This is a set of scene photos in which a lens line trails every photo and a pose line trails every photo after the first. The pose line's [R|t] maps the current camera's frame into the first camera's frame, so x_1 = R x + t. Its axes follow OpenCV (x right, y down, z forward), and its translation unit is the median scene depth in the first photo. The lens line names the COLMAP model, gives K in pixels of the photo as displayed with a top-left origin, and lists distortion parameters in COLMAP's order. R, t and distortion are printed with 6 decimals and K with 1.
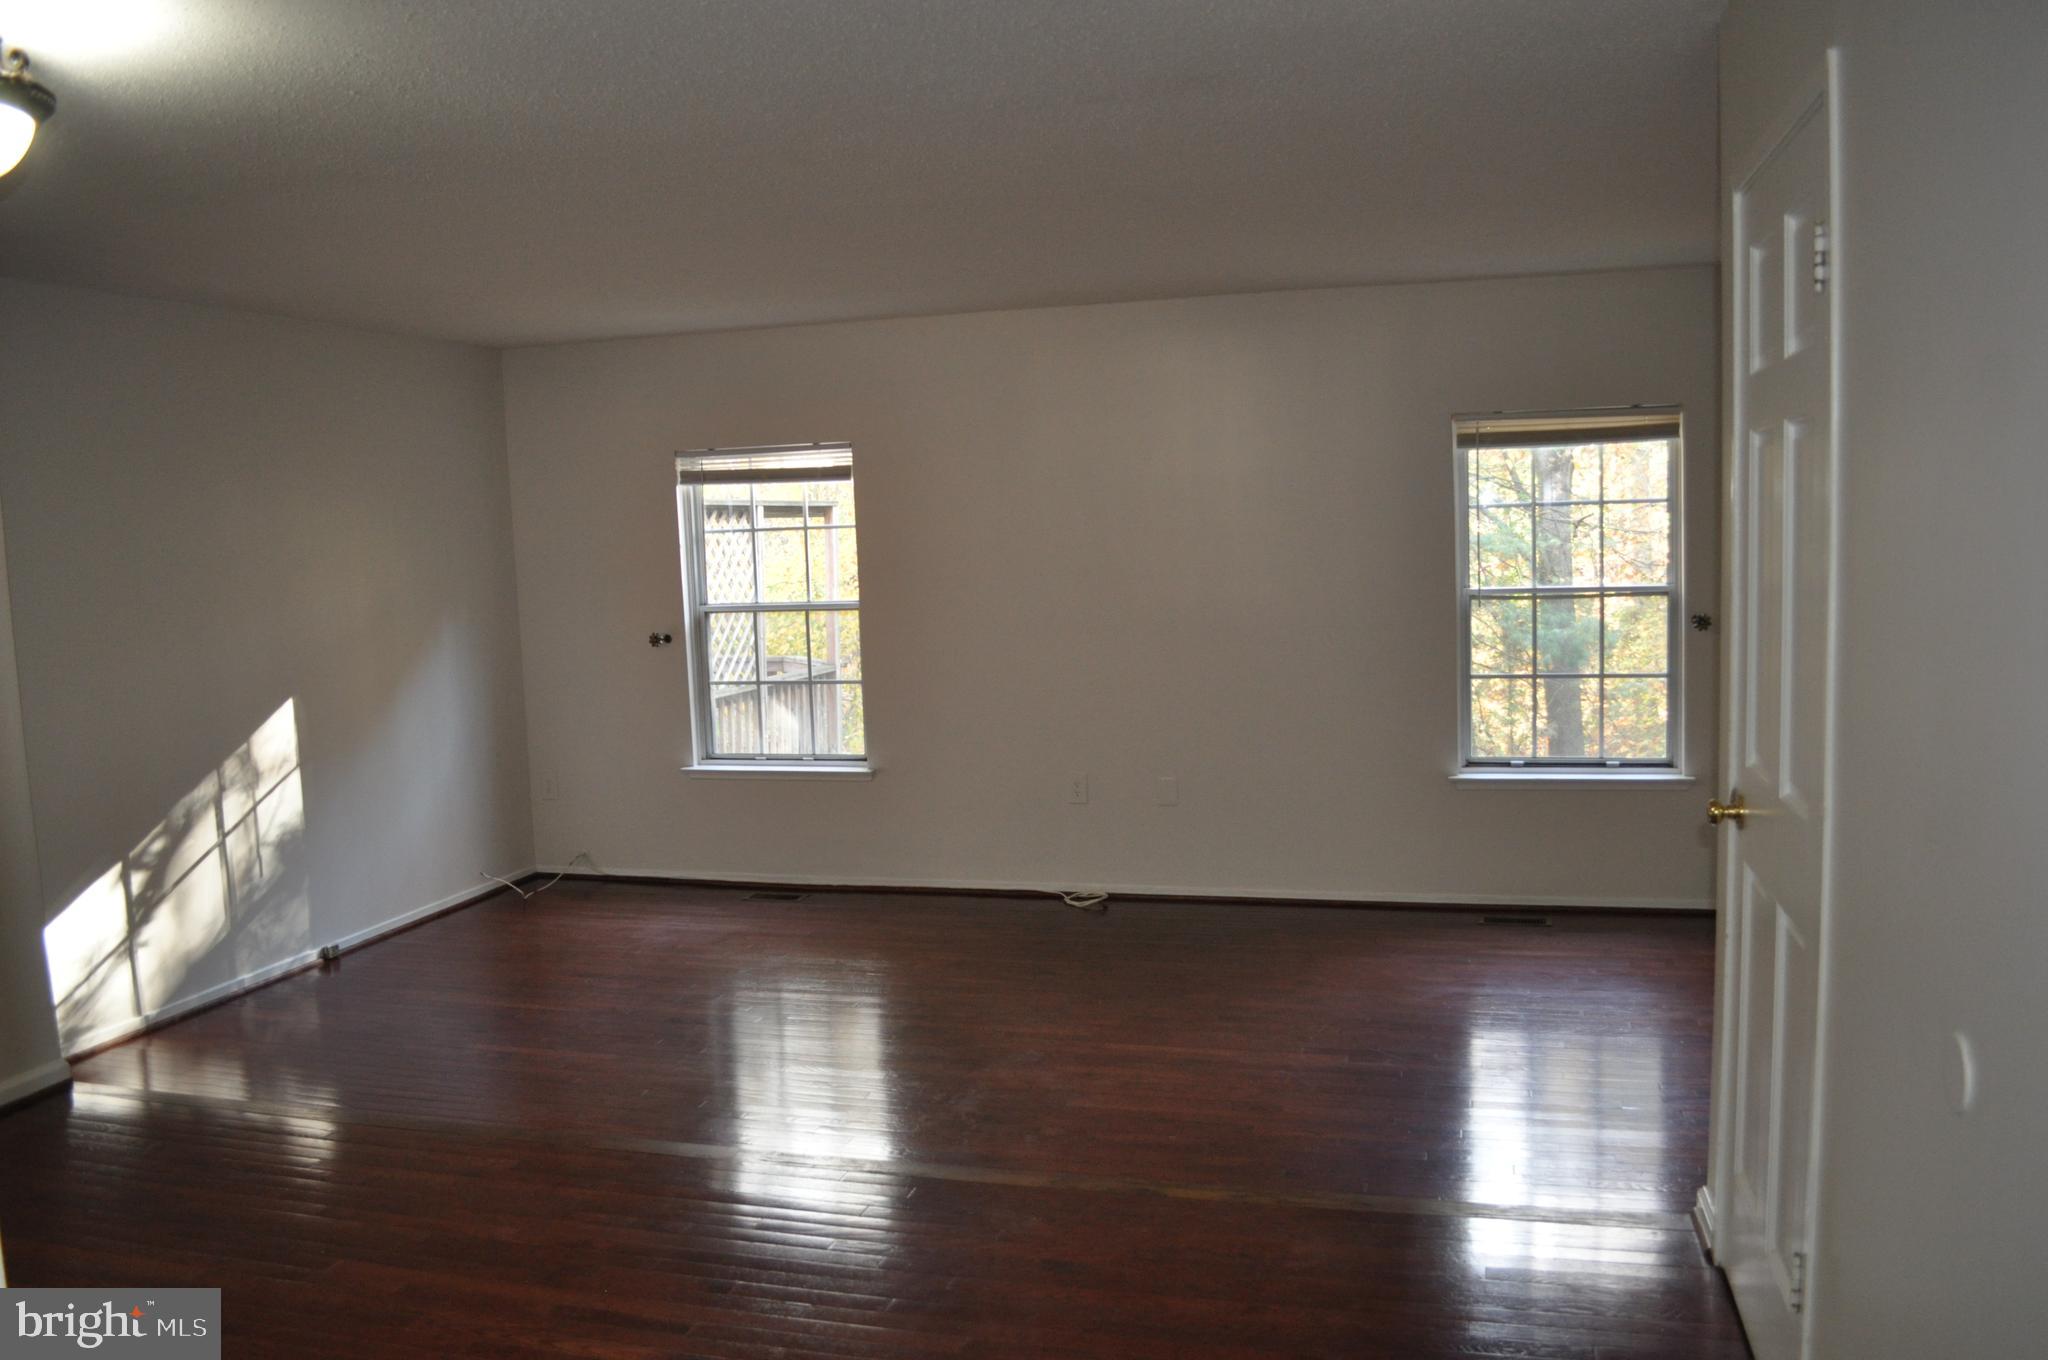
lens RADIAL K [[1610.7, 0, 1015.6], [0, 1610.7, 676.2], [0, 0, 1]] dist [-0.081447, 0.014520]
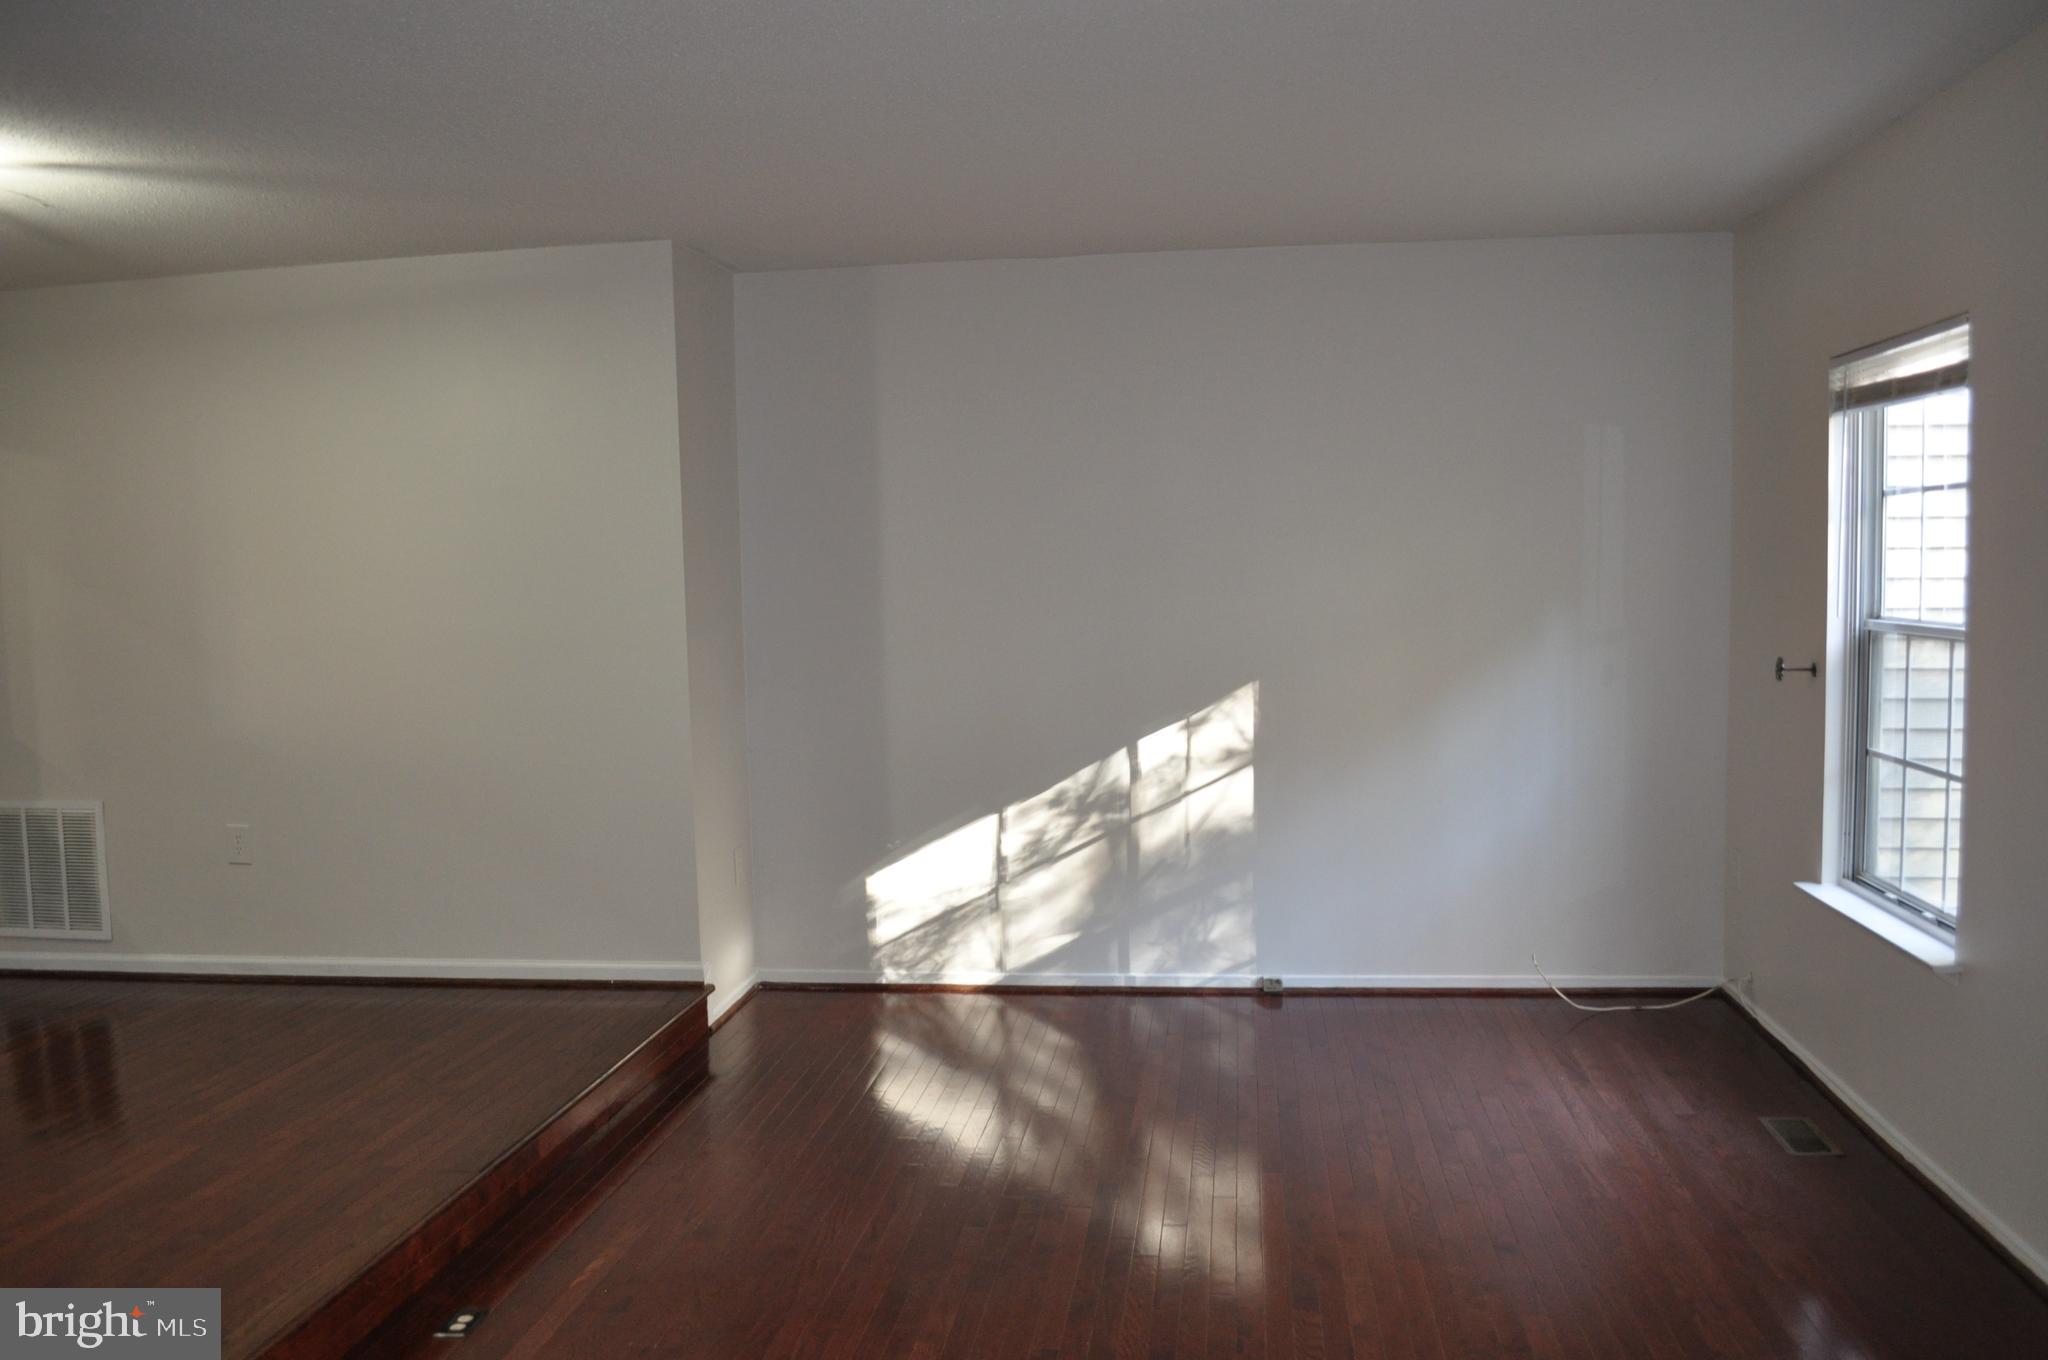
lens RADIAL K [[1610.7, 0, 1016.4], [0, 1610.7, 674.8], [0, 0, 1]] dist [-0.081447, 0.014520]
pose [[0.169972, 0.101354, -0.980223, 0.367784], [-0.094794, 0.991766, 0.086110, -0.051022], [0.980879, 0.078283, 0.178180, 0.693081]]
